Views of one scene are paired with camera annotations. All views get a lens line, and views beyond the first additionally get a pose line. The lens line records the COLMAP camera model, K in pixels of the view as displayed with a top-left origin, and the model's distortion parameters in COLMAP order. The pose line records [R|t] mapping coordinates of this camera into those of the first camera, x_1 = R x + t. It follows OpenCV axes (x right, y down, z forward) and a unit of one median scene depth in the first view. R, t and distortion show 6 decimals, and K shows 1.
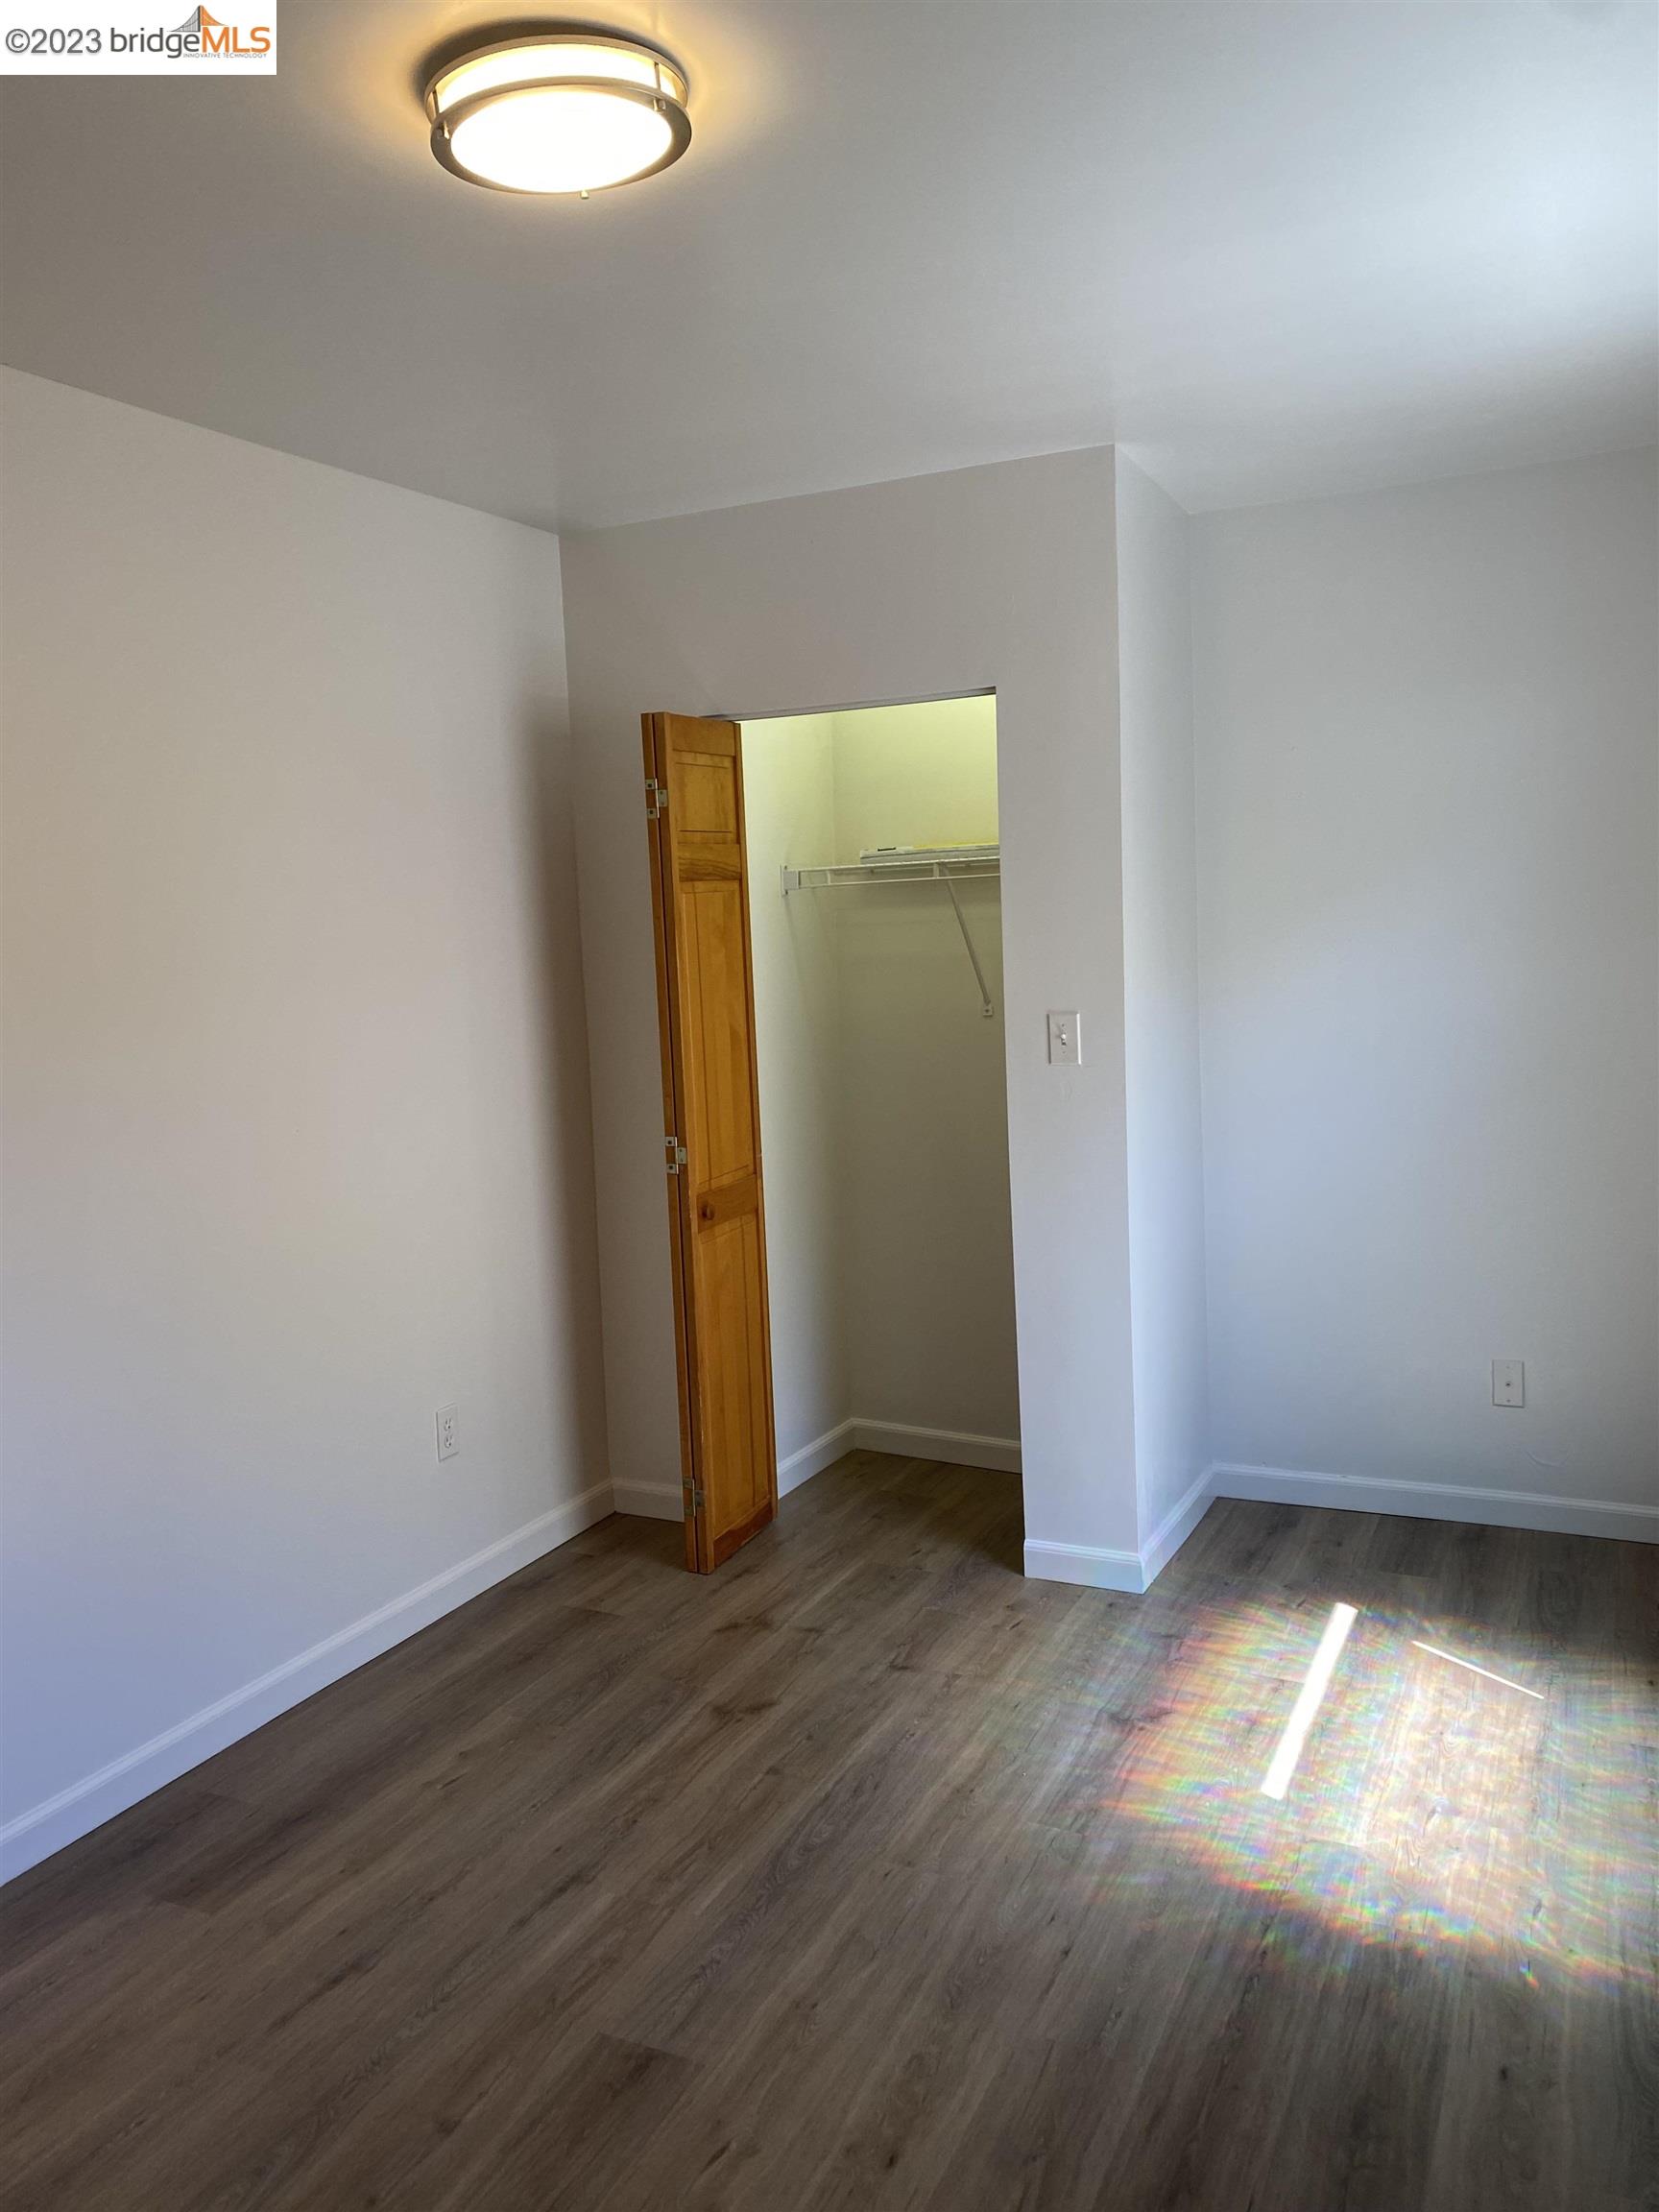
lens RADIAL K [[1706.2, 0, 780.1], [0, 1706.2, 1063.6], [0, 0, 1]] dist [0.048798, -0.032218]
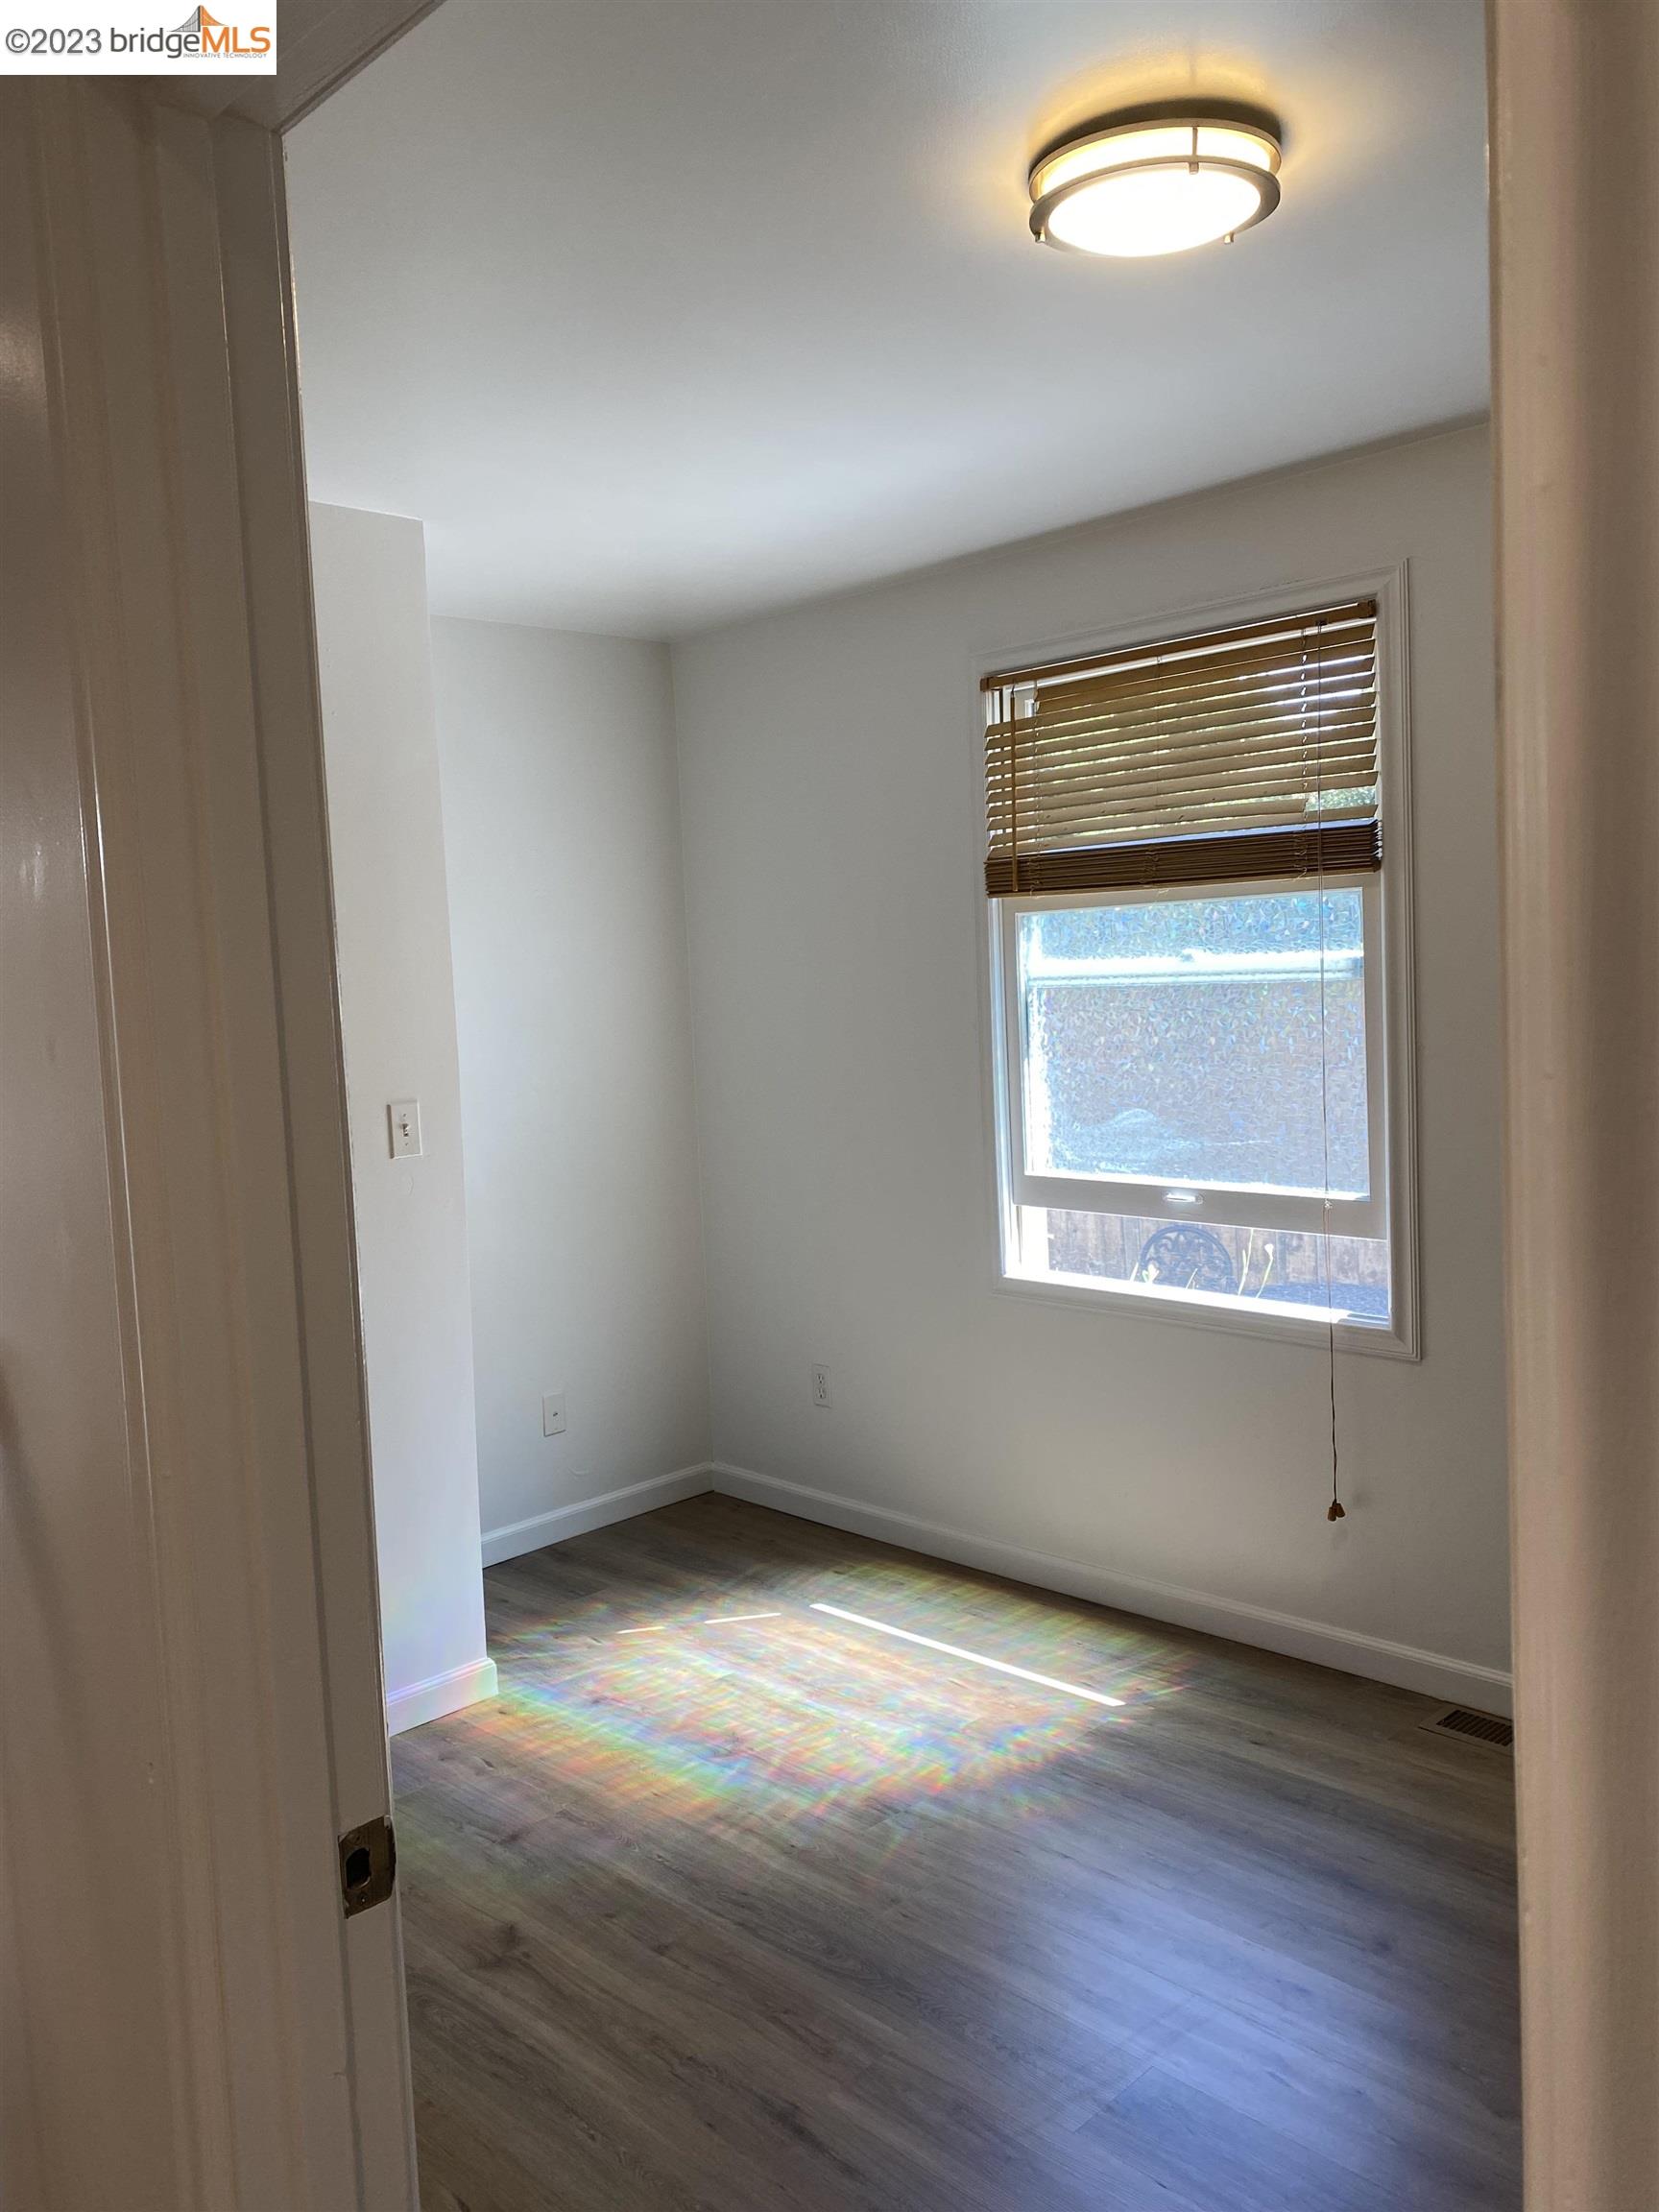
lens RADIAL K [[1687.9, 0, 829.5], [0, 1687.9, 1106.0], [0, 0, 1]] dist [0.030127, -0.006153]
pose [[0.323348, -0.047138, 0.945105, -0.738283], [0.107736, 0.994098, 0.012721, -0.016980], [-0.940127, 0.097708, 0.326518, 0.565385]]
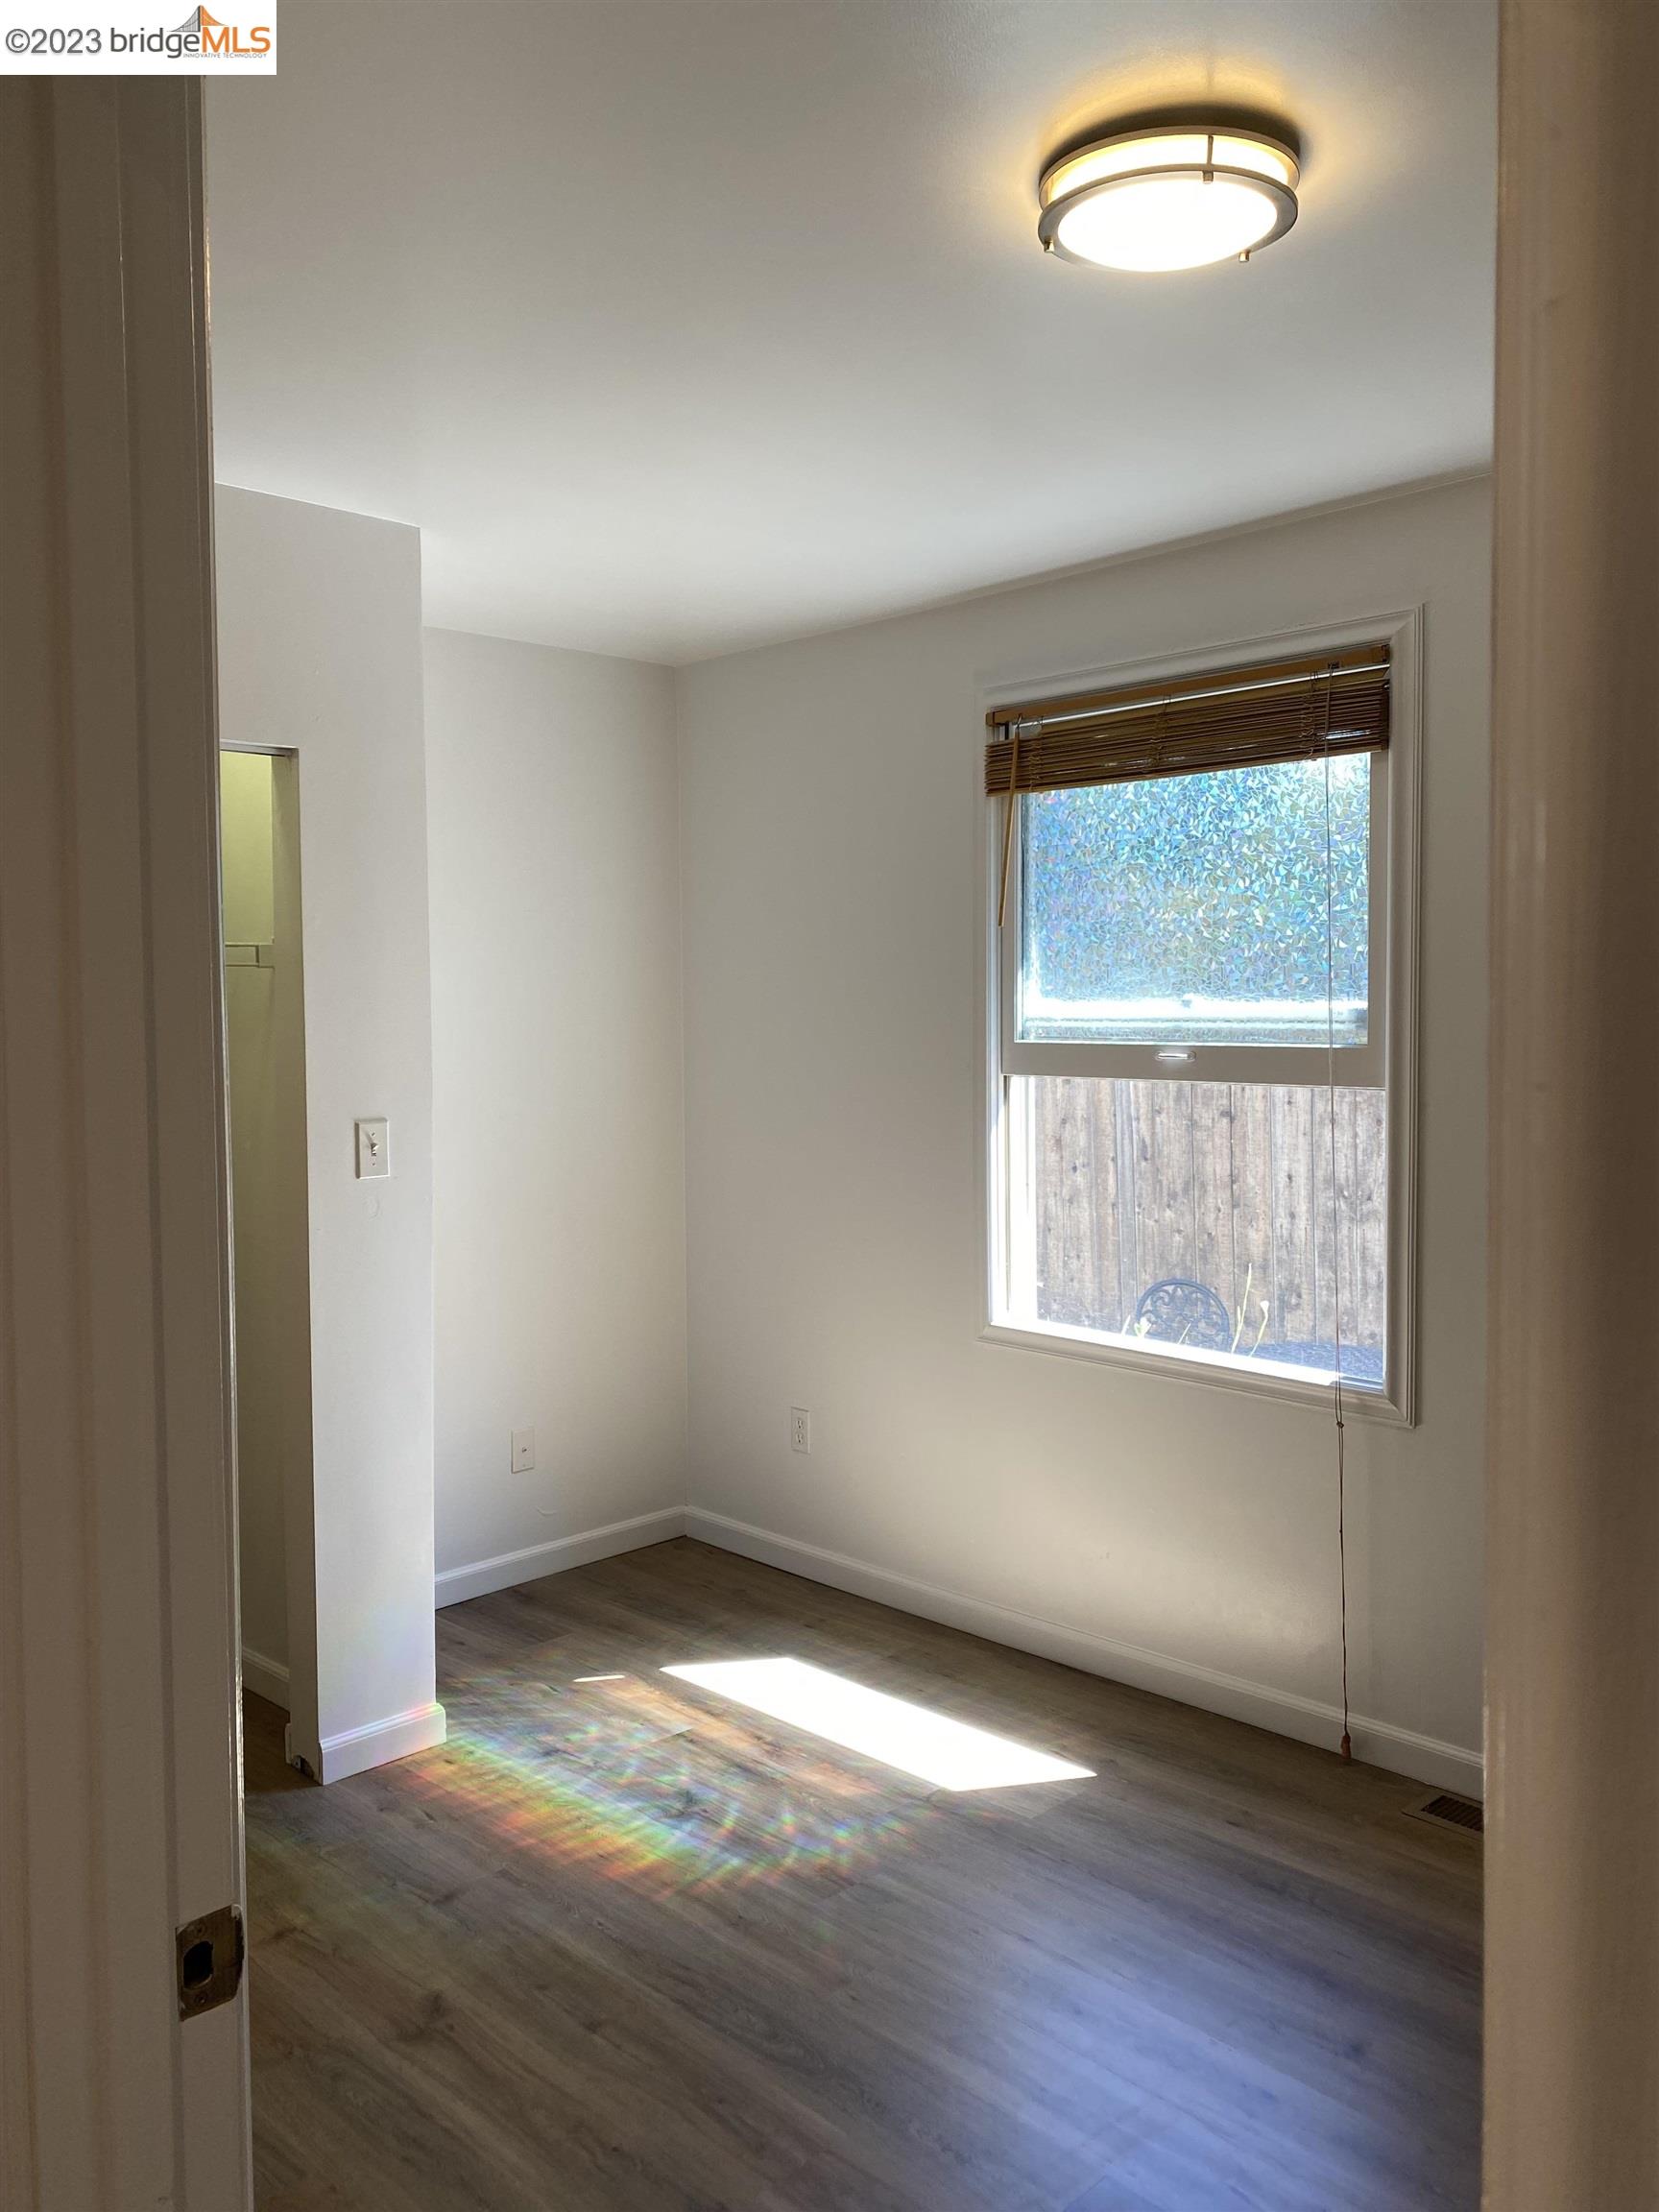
lens RADIAL K [[1693.7, 0, 842.7], [0, 1693.7, 1096.0], [0, 0, 1]] dist [0.024073, 0.002221]
pose [[0.320649, -0.007081, 0.947172, -0.705153], [0.070439, 0.997381, -0.016390, -0.012584], [-0.944575, 0.071973, 0.320308, 0.562545]]
